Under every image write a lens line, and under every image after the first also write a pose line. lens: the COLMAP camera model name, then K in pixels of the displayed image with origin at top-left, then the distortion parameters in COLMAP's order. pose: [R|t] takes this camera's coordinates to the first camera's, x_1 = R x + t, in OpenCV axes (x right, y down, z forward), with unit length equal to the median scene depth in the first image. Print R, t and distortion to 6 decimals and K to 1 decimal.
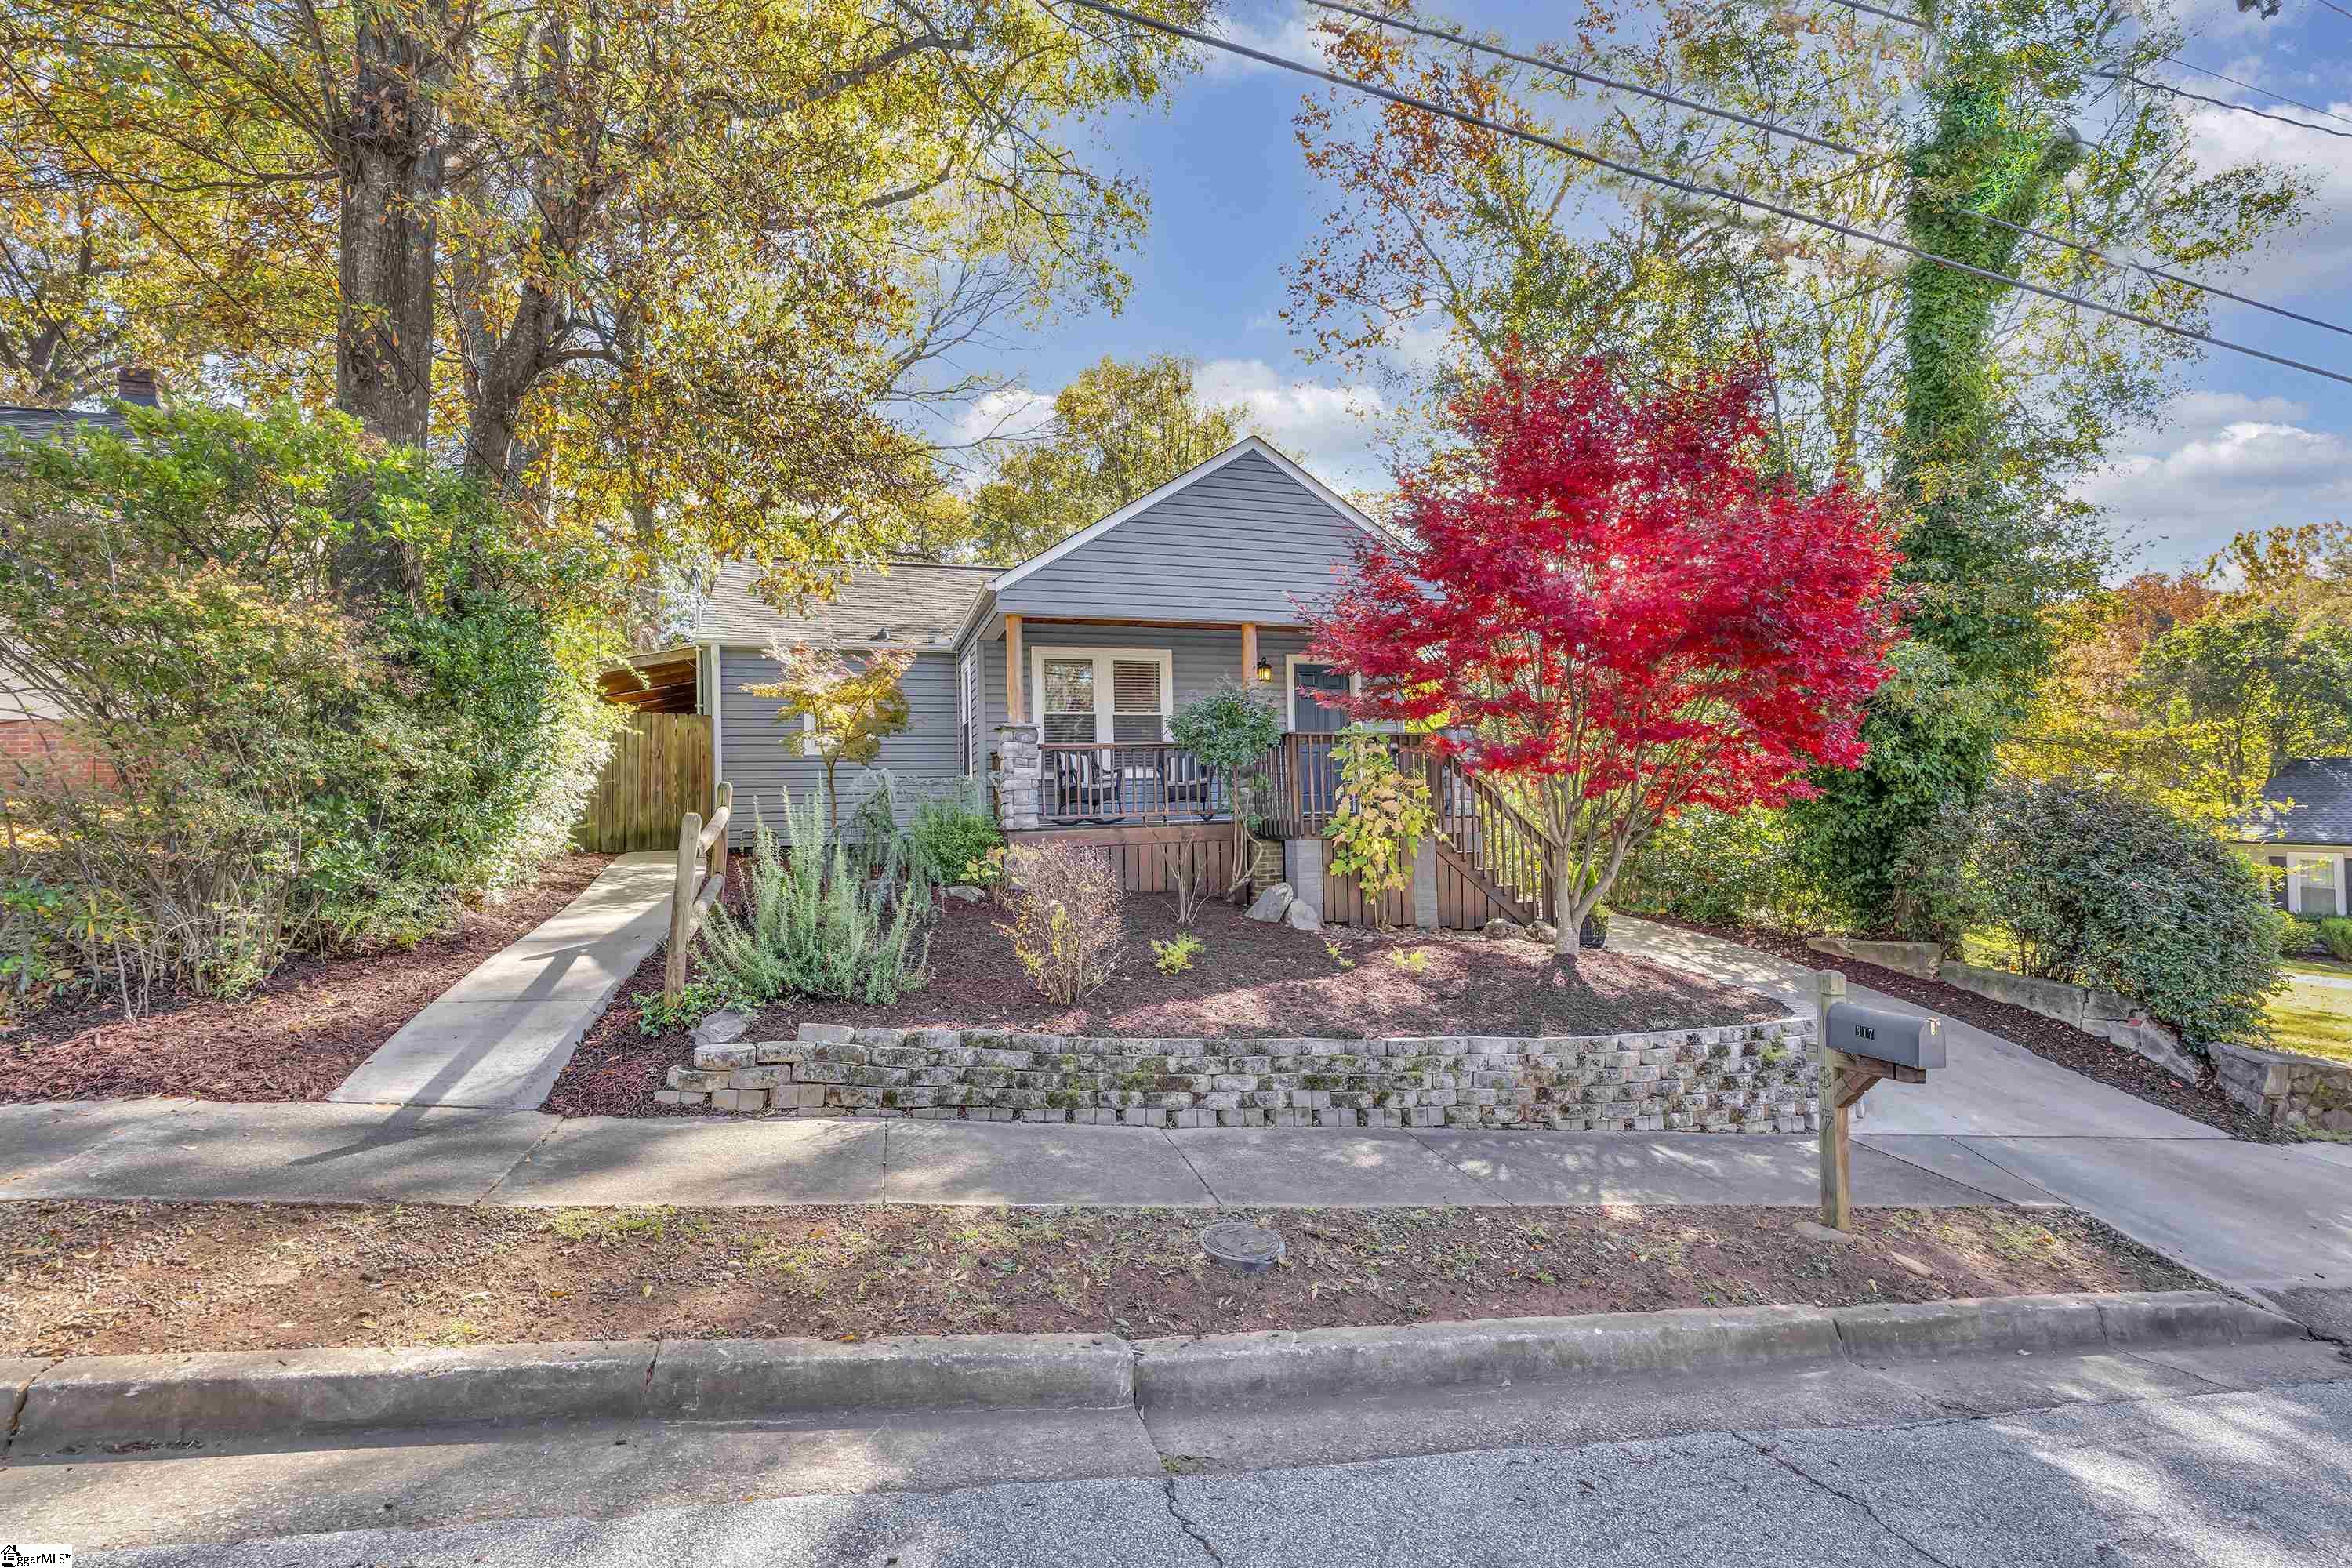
lens RADIAL K [[1034.8, 0, 1174.4], [0, 1034.8, 789.1], [0, 0, 1]] dist [-0.001197, 0.000225]
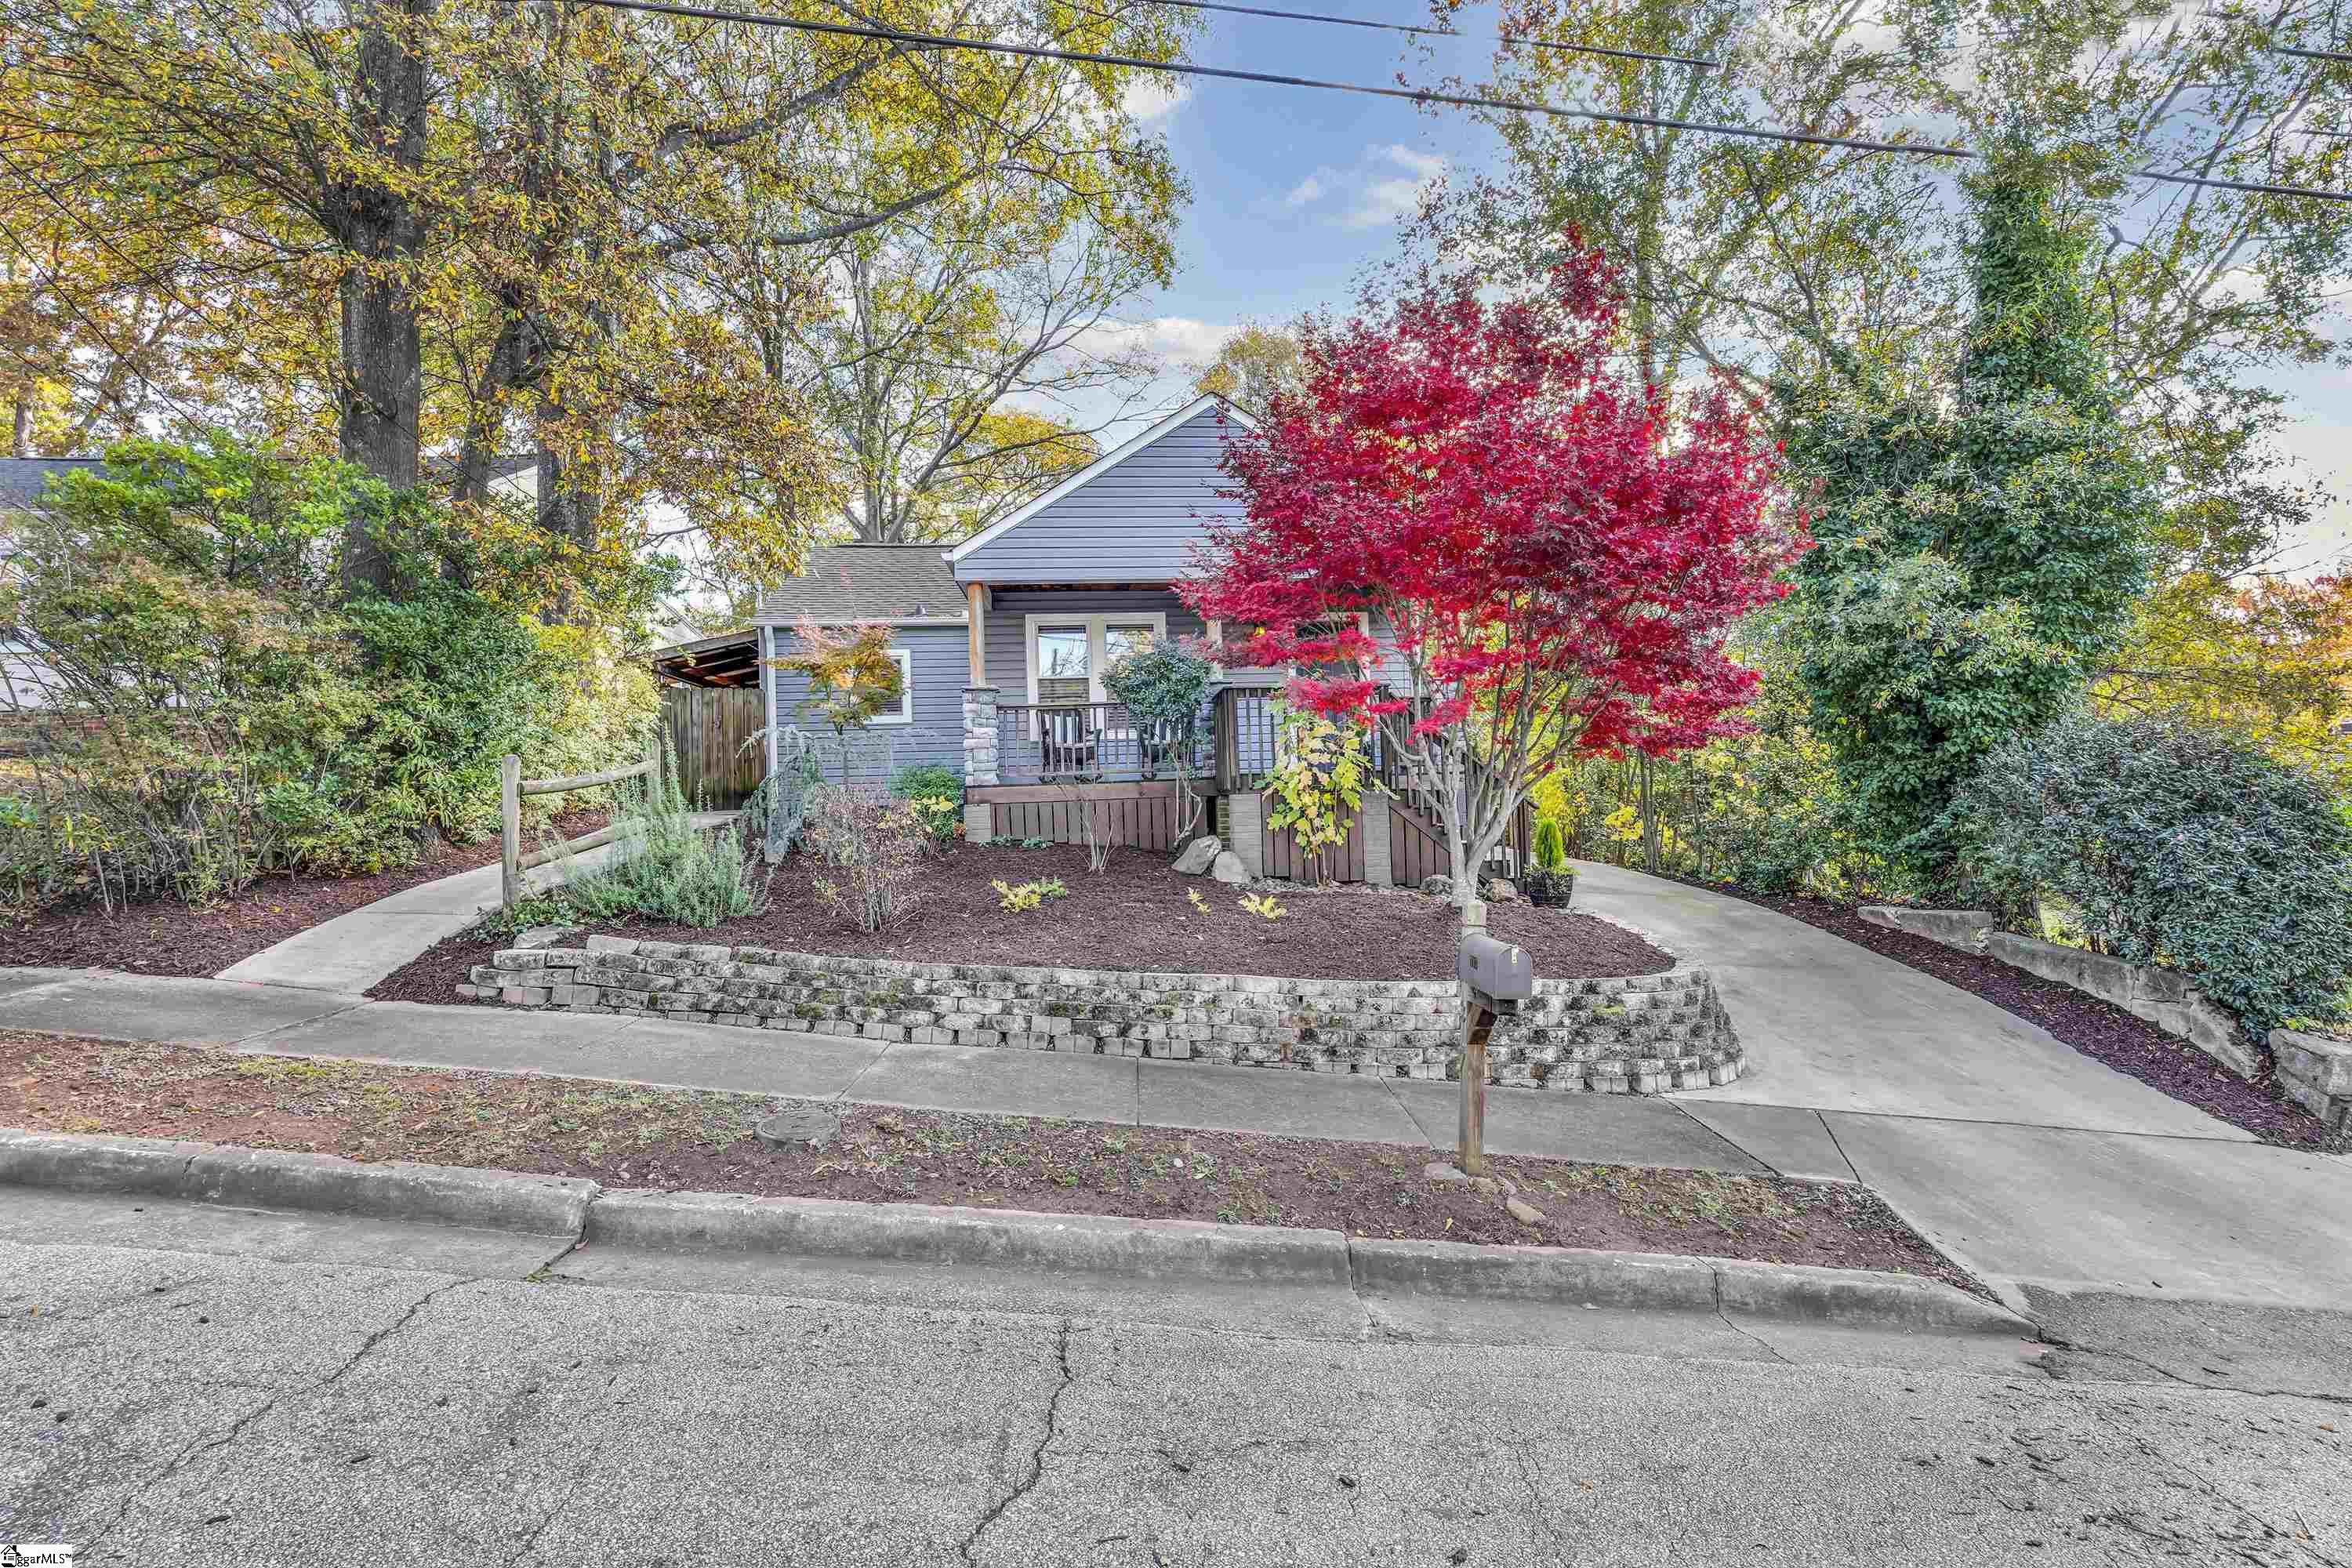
lens RADIAL K [[1034.8, 0, 1174.4], [0, 1034.8, 789.1], [0, 0, 1]] dist [-0.001197, 0.000225]
pose [[0.975153, -0.005866, -0.221454, 0.470498], [0.010007, 0.999795, 0.017581, 0.043713], [0.221305, -0.019360, 0.975012, 0.016261]]
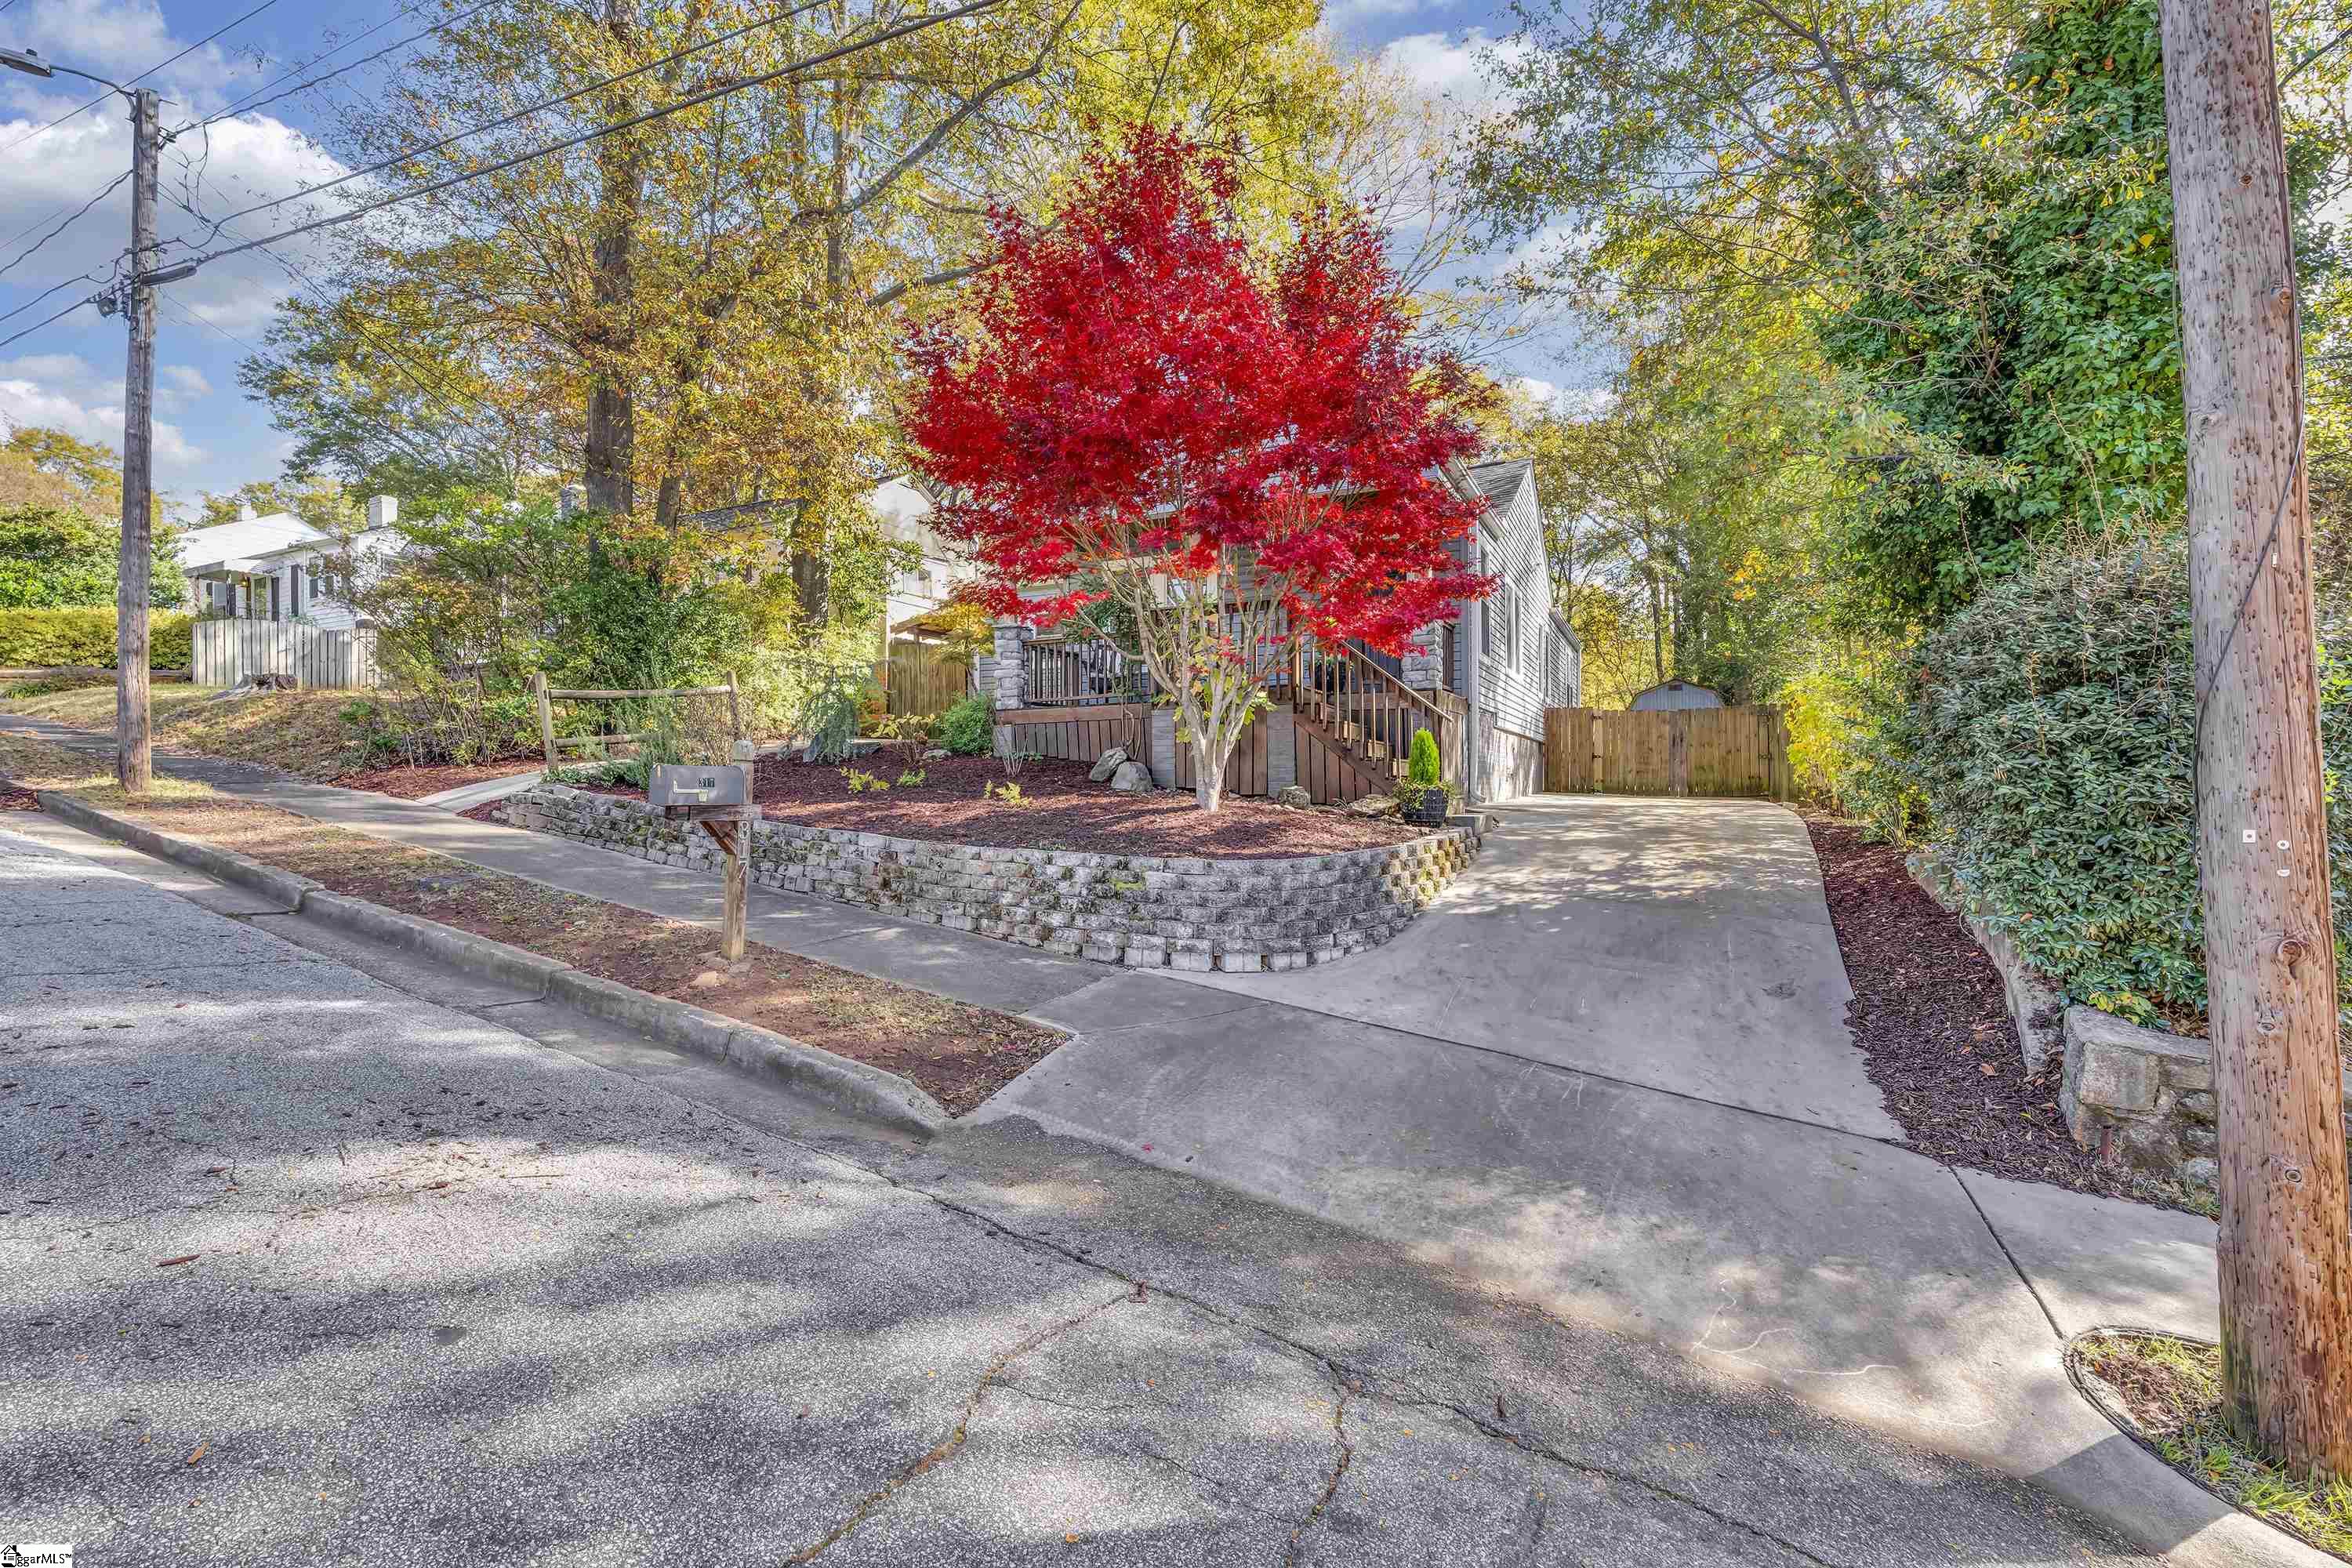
lens RADIAL K [[1034.8, 0, 1174.4], [0, 1034.8, 789.1], [0, 0, 1]] dist [-0.001197, 0.000225]
pose [[0.715958, 0.021630, -0.697808, 1.471435], [0.005937, 0.999295, 0.037067, 0.151566], [0.698118, -0.030681, 0.715325, 0.403778]]
